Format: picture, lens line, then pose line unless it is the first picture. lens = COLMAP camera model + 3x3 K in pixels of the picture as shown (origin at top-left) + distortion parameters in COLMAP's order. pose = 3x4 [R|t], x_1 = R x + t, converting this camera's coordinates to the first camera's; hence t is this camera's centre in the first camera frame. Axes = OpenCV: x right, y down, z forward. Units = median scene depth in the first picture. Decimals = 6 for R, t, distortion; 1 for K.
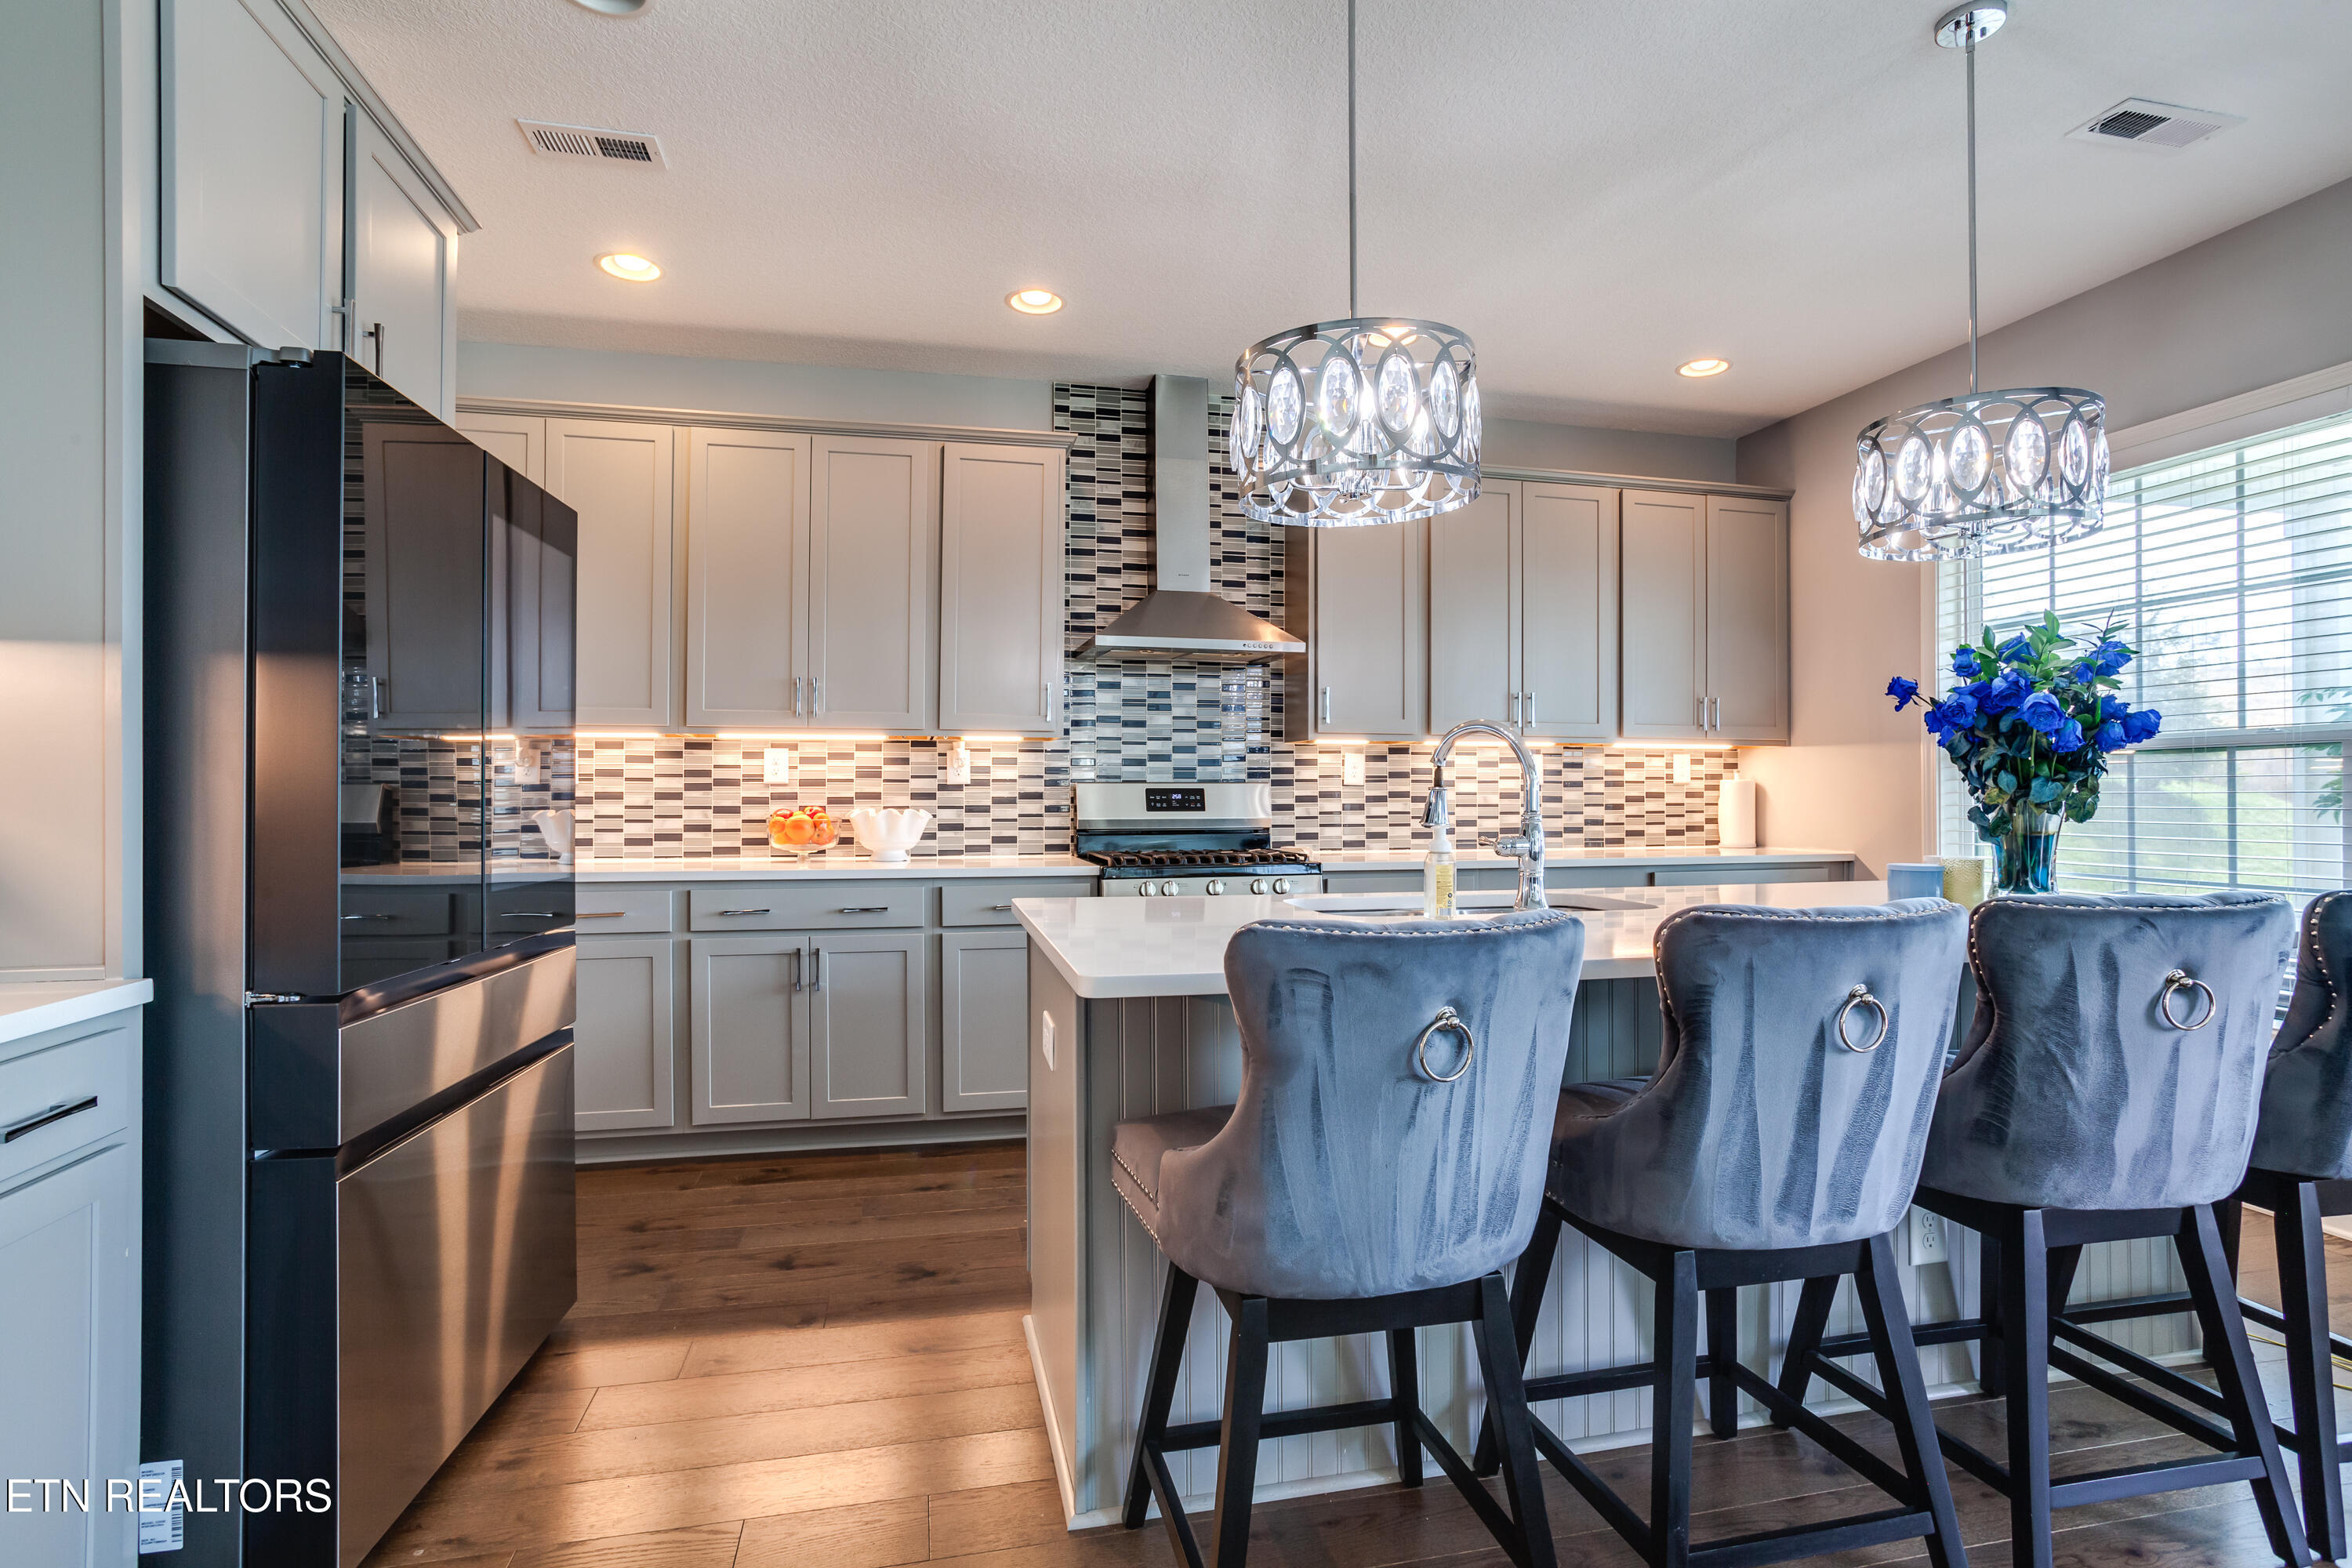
lens RADIAL K [[1142.4, 0, 1197.7], [0, 1142.4, 788.6], [0, 0, 1]] dist [-0.033418, 0.015190]
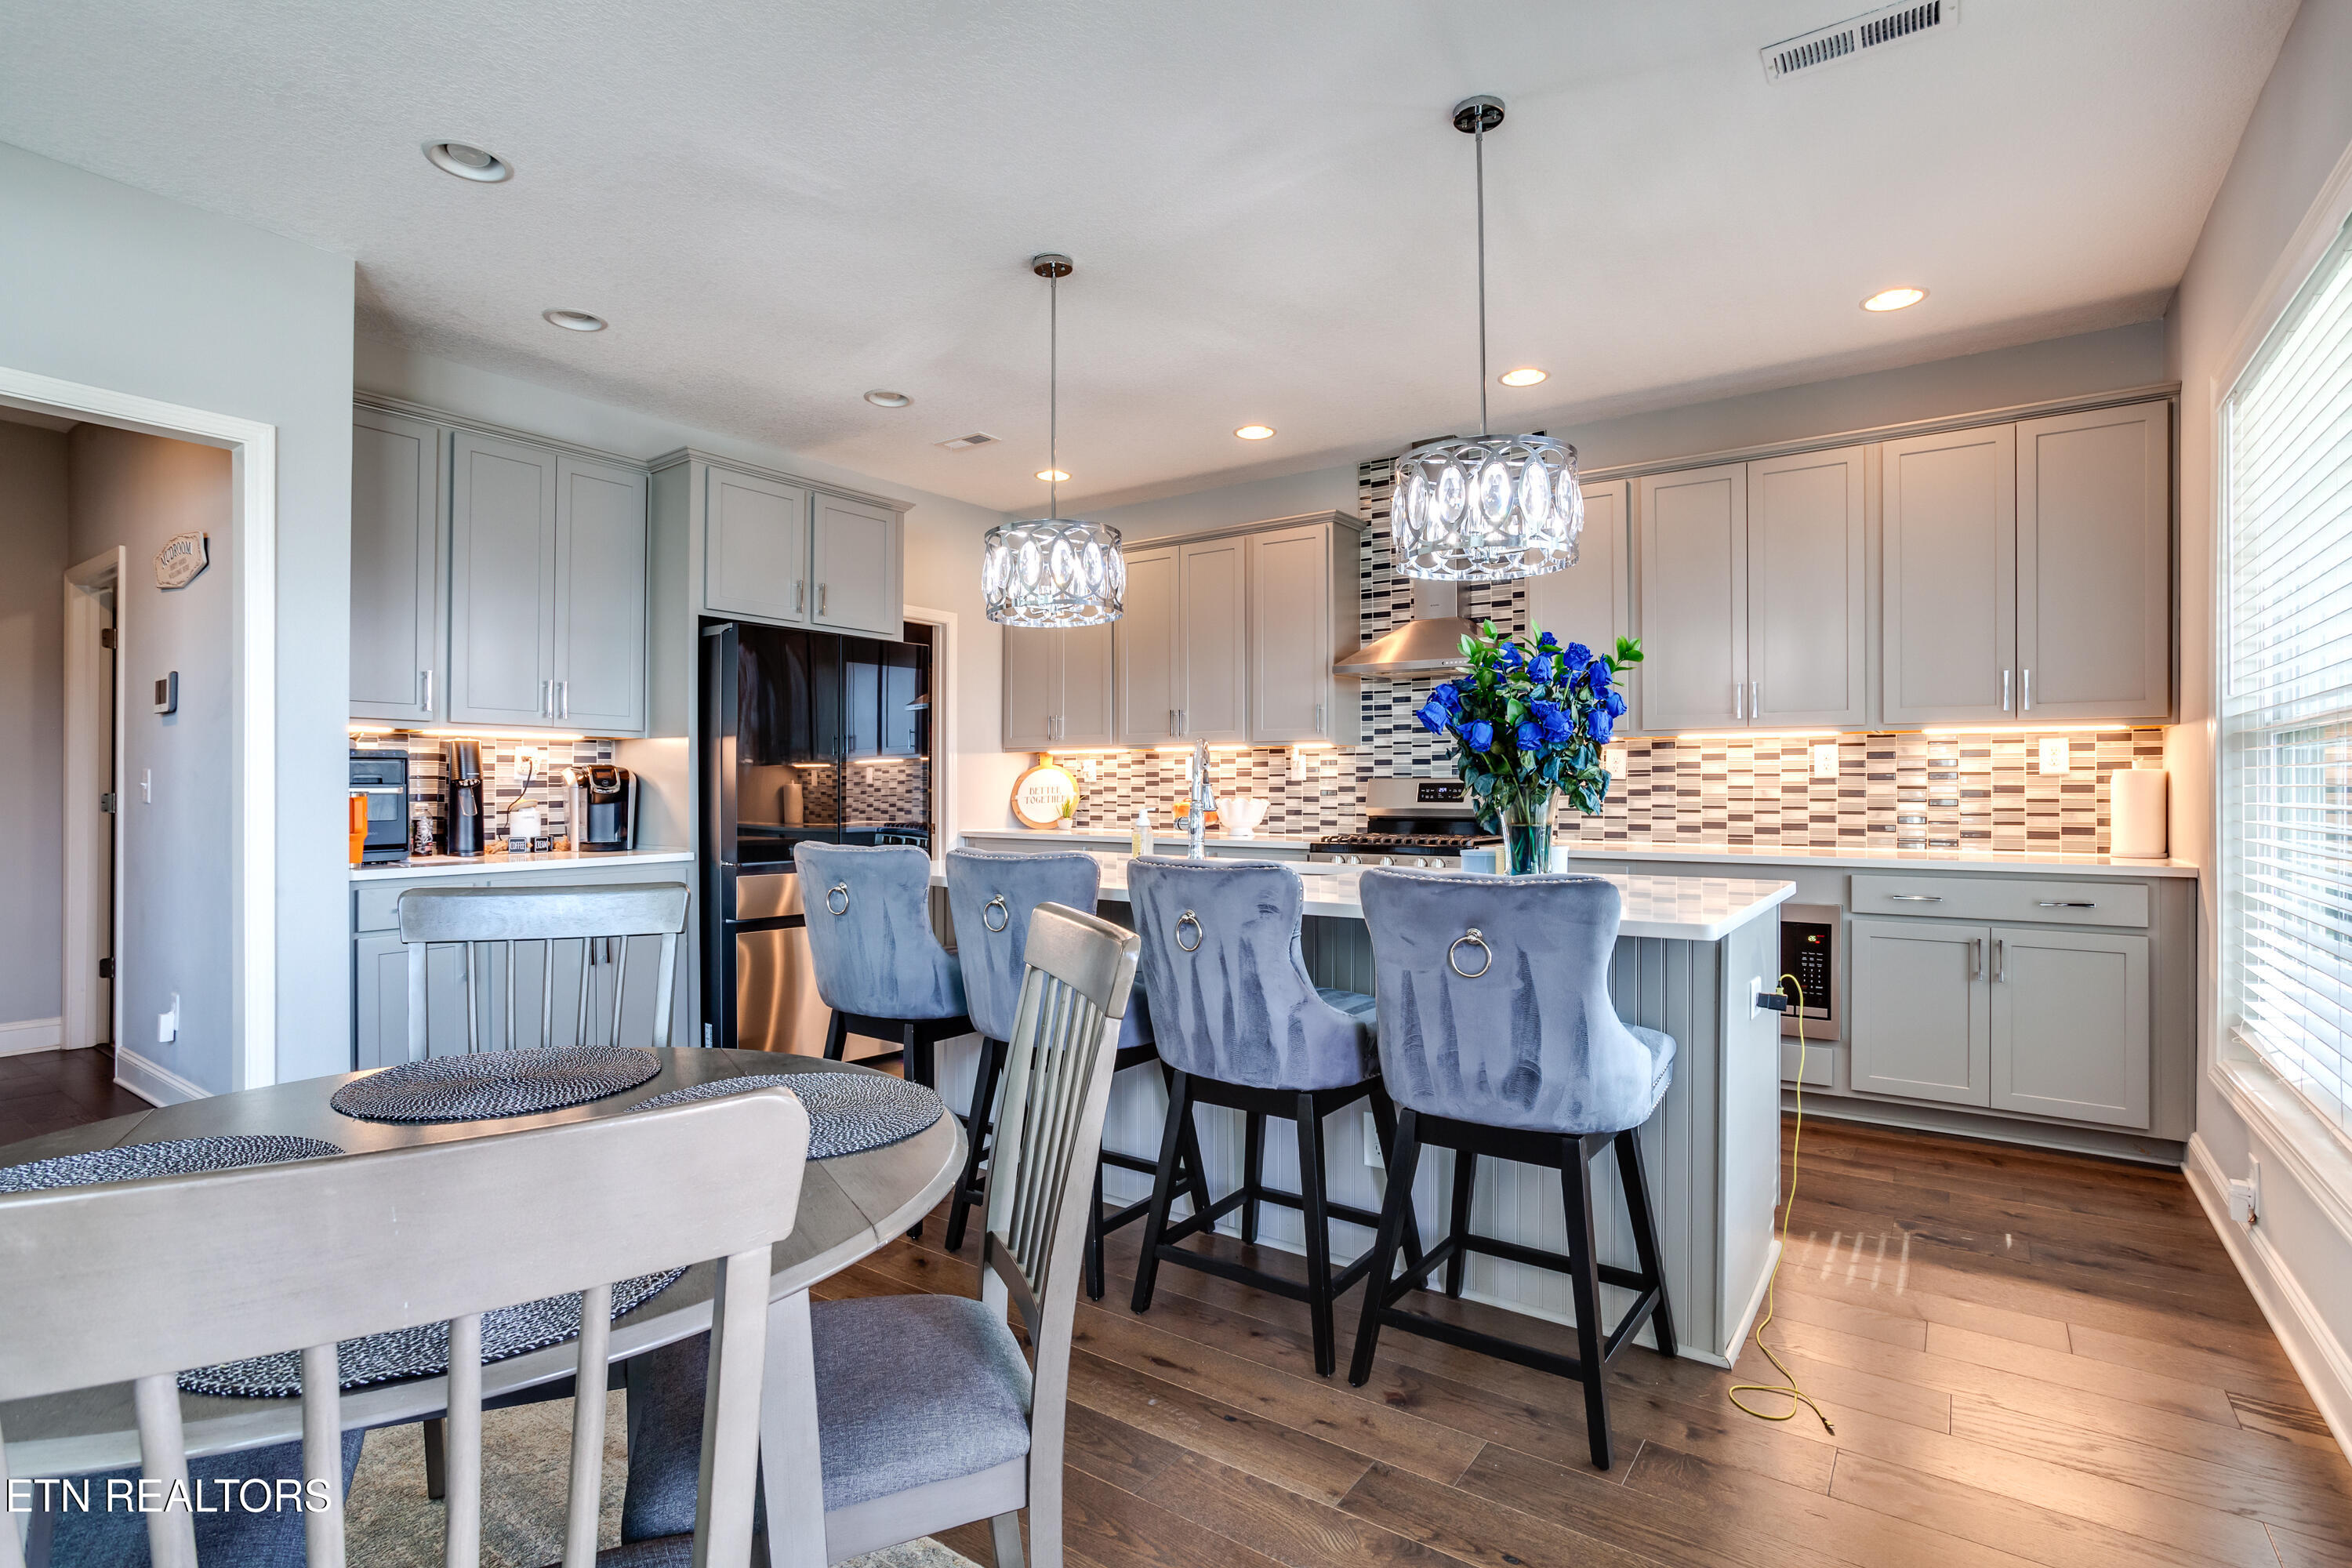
lens RADIAL K [[1142.4, 0, 1162.0], [0, 1142.4, 786.6], [0, 0, 1]] dist [-0.033418, 0.015190]
pose [[0.661100, -0.000870, -0.750298, 0.675400], [0.004625, 0.999985, 0.002915, -0.001330], [0.750284, -0.005397, 0.661094, -0.005542]]
